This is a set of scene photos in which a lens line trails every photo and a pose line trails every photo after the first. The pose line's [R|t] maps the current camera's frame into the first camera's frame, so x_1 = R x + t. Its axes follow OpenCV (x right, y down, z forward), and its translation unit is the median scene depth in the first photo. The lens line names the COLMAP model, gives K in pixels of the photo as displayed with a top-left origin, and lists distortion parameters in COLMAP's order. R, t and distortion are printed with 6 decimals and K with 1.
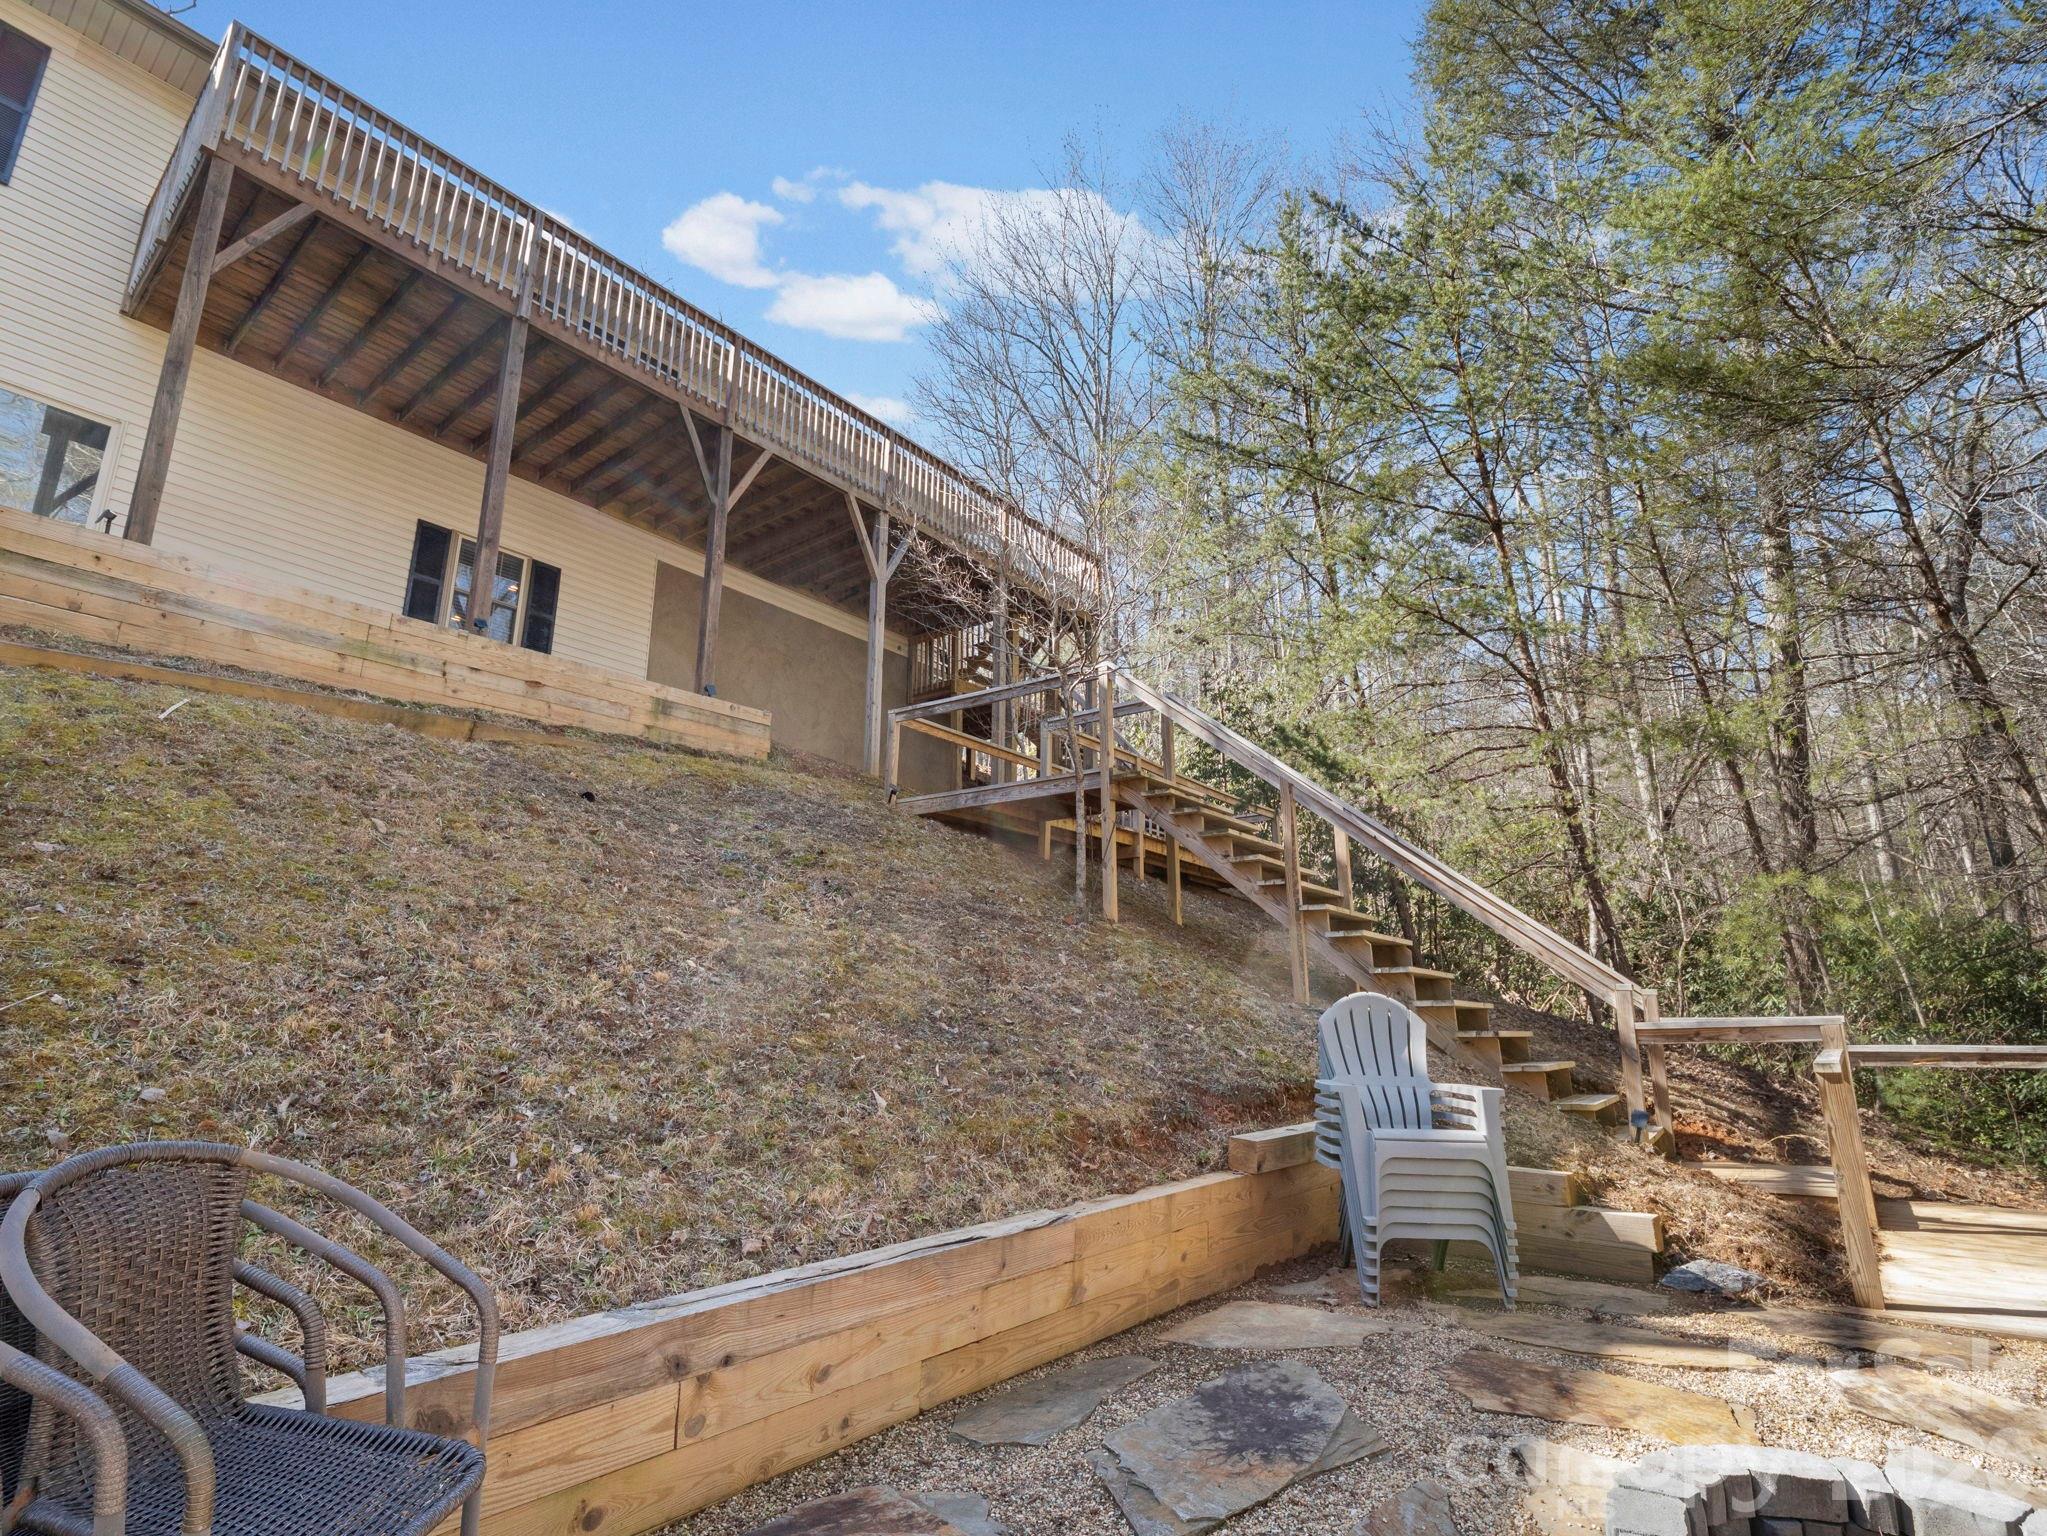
lens RADIAL K [[996.1, 0, 1027.5], [0, 996.1, 766.1], [0, 0, 1]] dist [-0.020022, -0.000533]
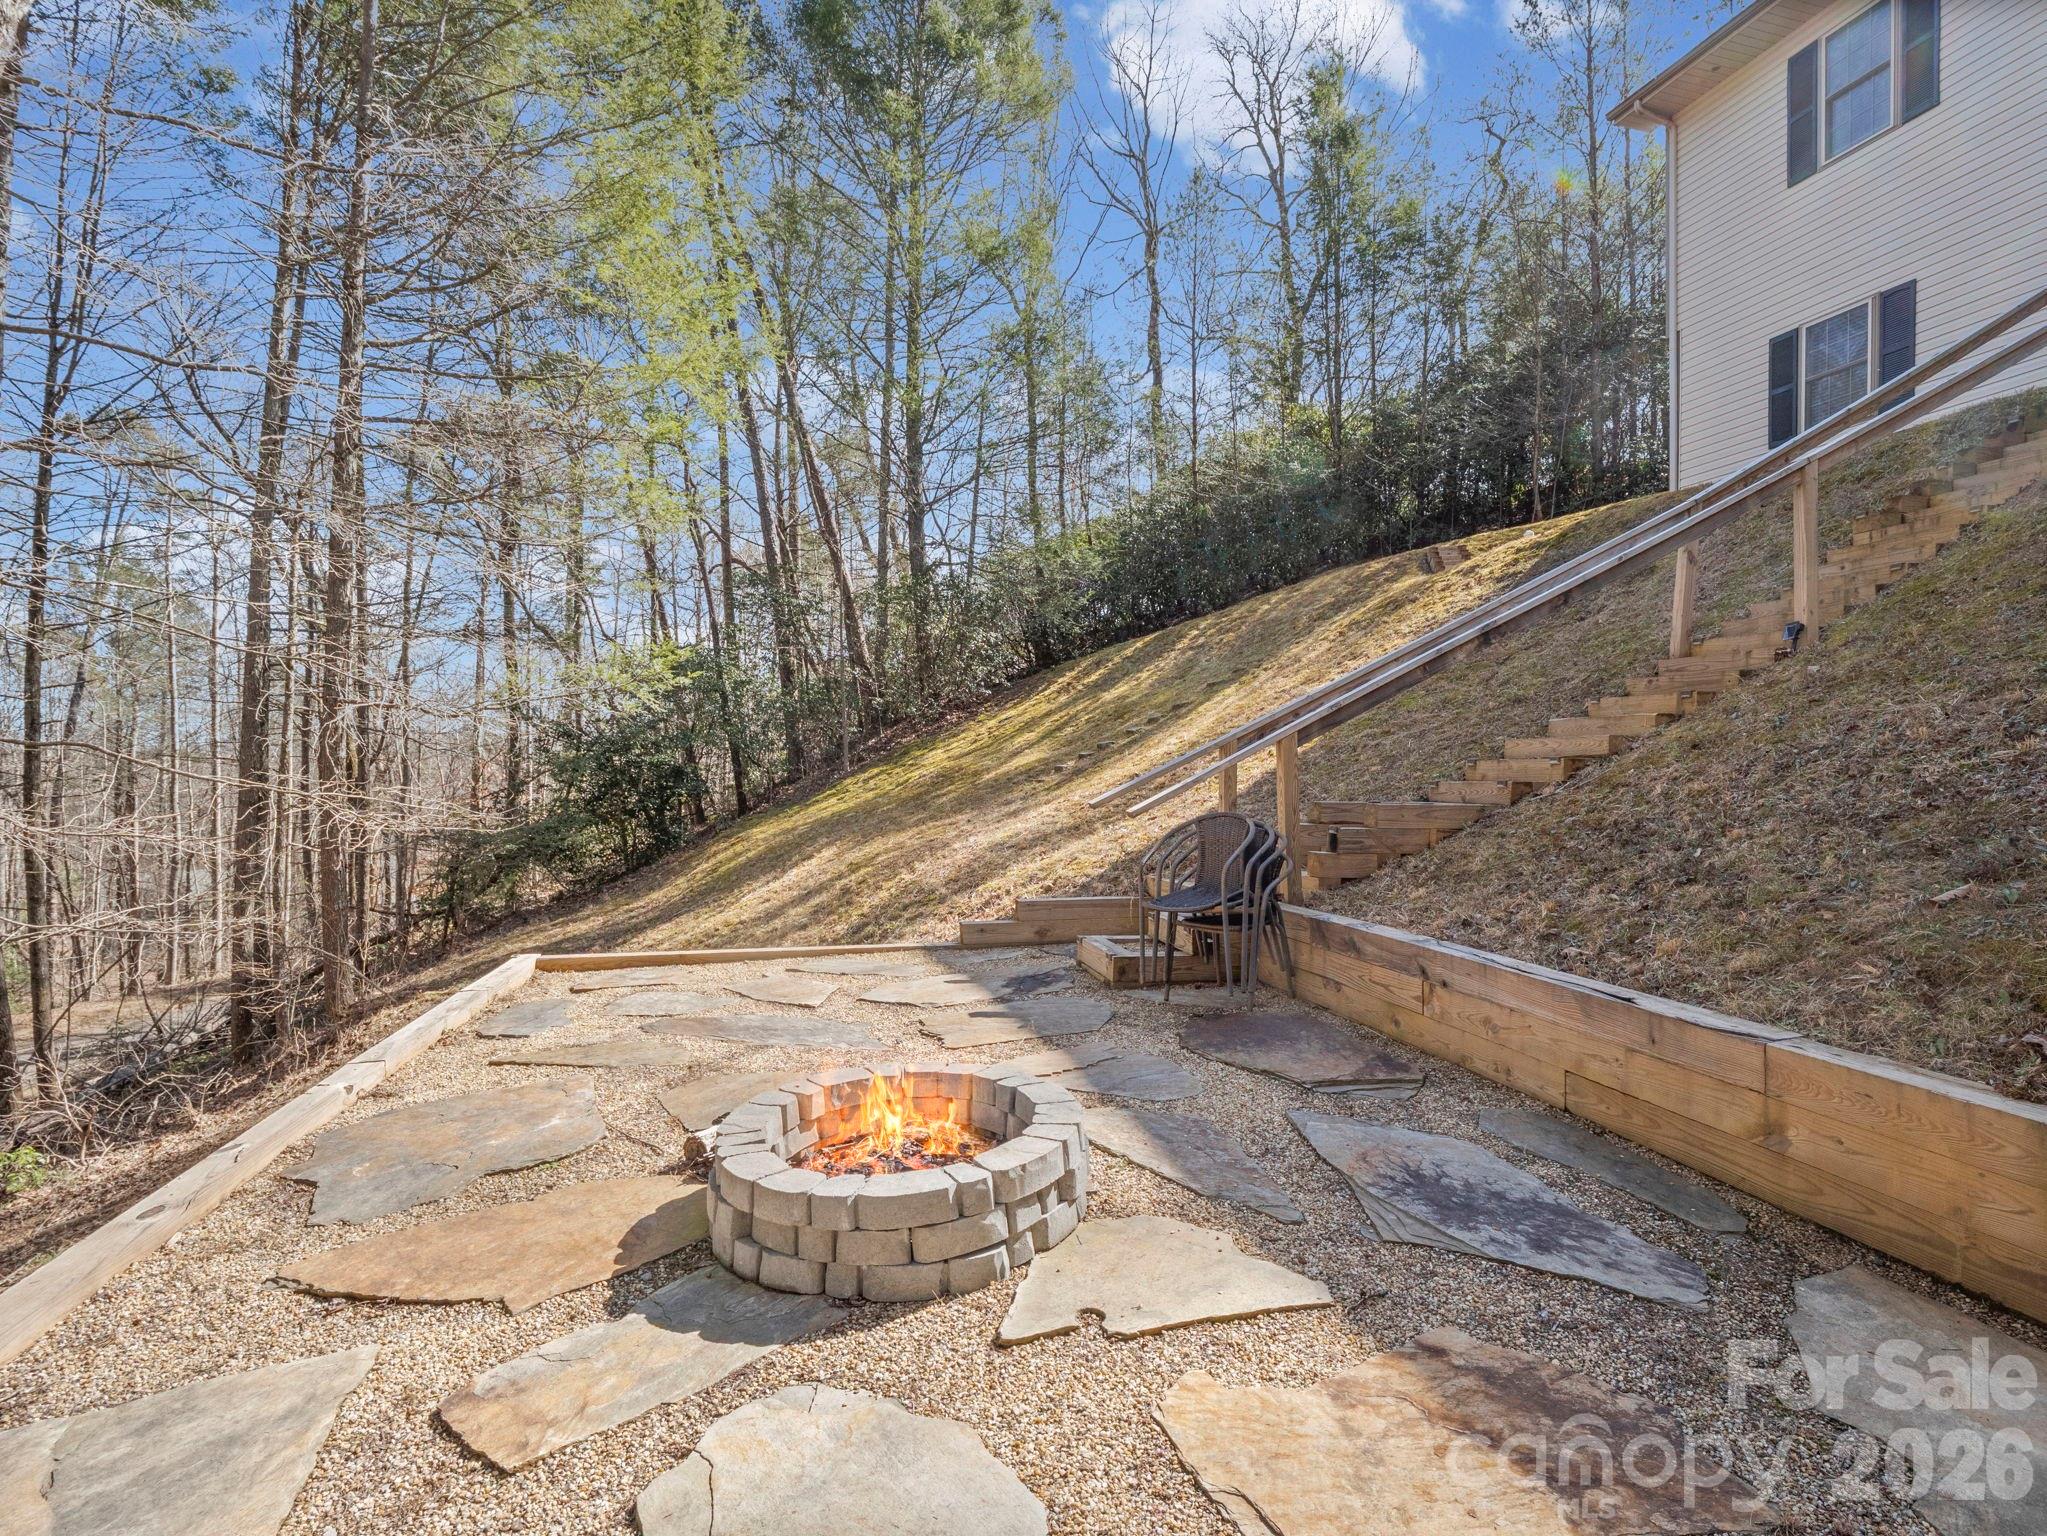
lens RADIAL K [[996.1, 0, 1027.5], [0, 996.1, 766.1], [0, 0, 1]] dist [-0.020022, -0.000533]
pose [[-0.604219, -0.003224, -0.796812, 0.881698], [0.192139, 0.969895, -0.149622, 0.224188], [0.773306, -0.243503, -0.585409, 0.934989]]
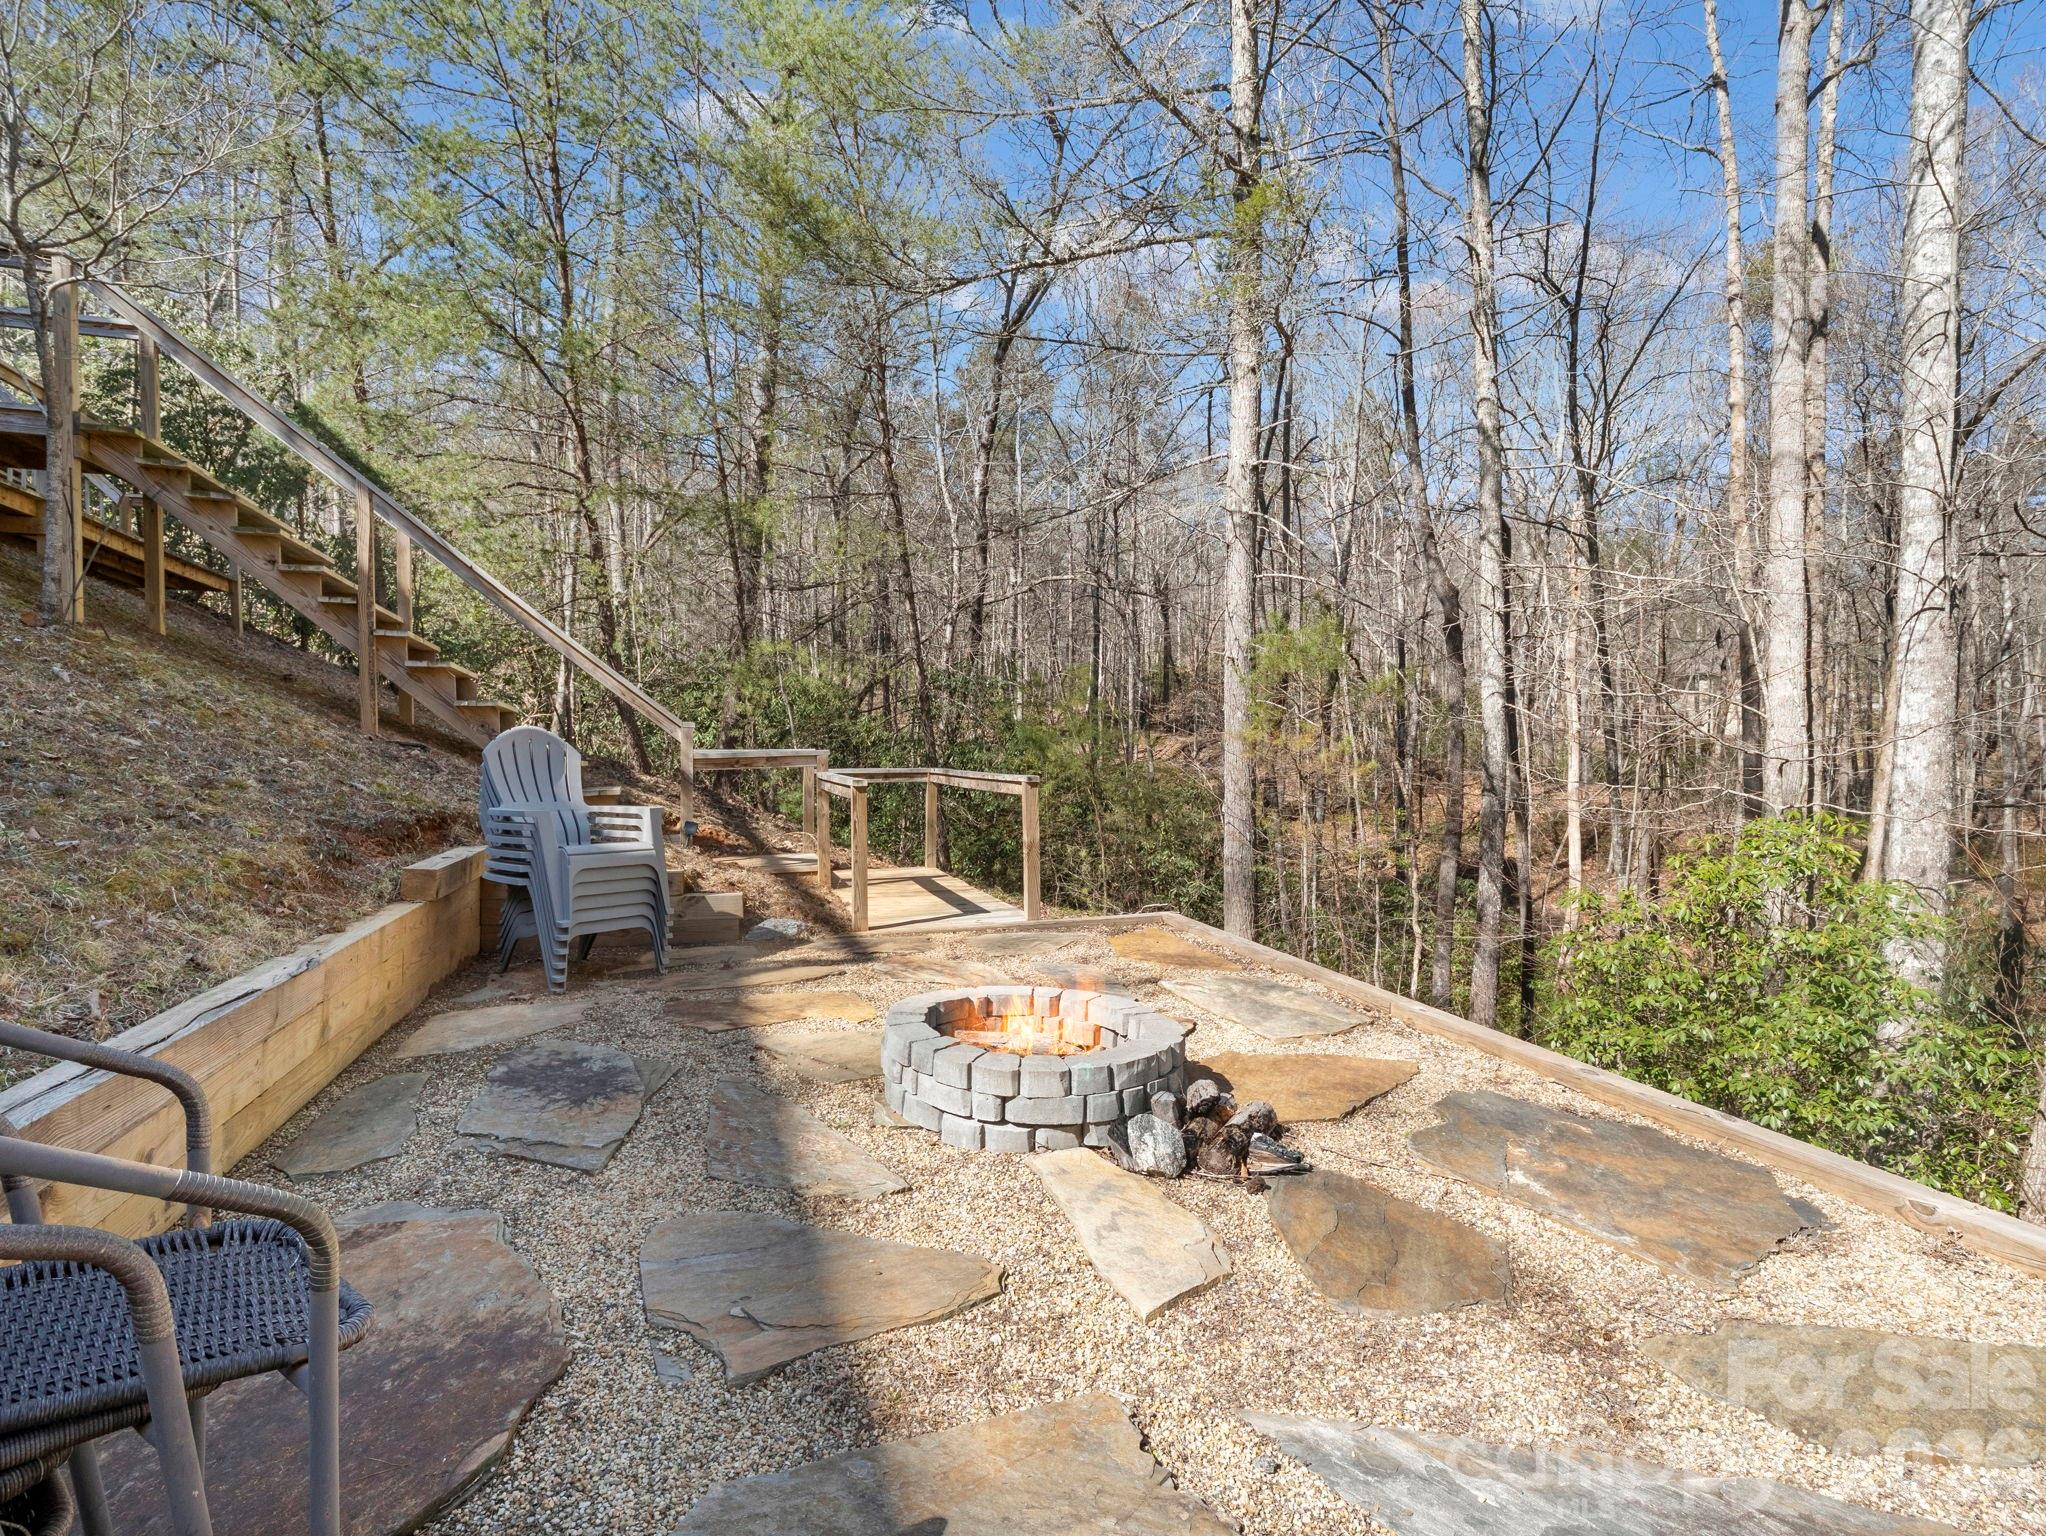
lens RADIAL K [[995.6, 0, 1027.0], [0, 995.6, 766.1], [0, 0, 1]] dist [-0.020022, -0.000533]
pose [[0.541832, -0.016739, 0.840320, -0.327649], [-0.205126, 0.966935, 0.151525, 0.002861], [-0.815071, -0.254473, 0.520483, 0.020814]]
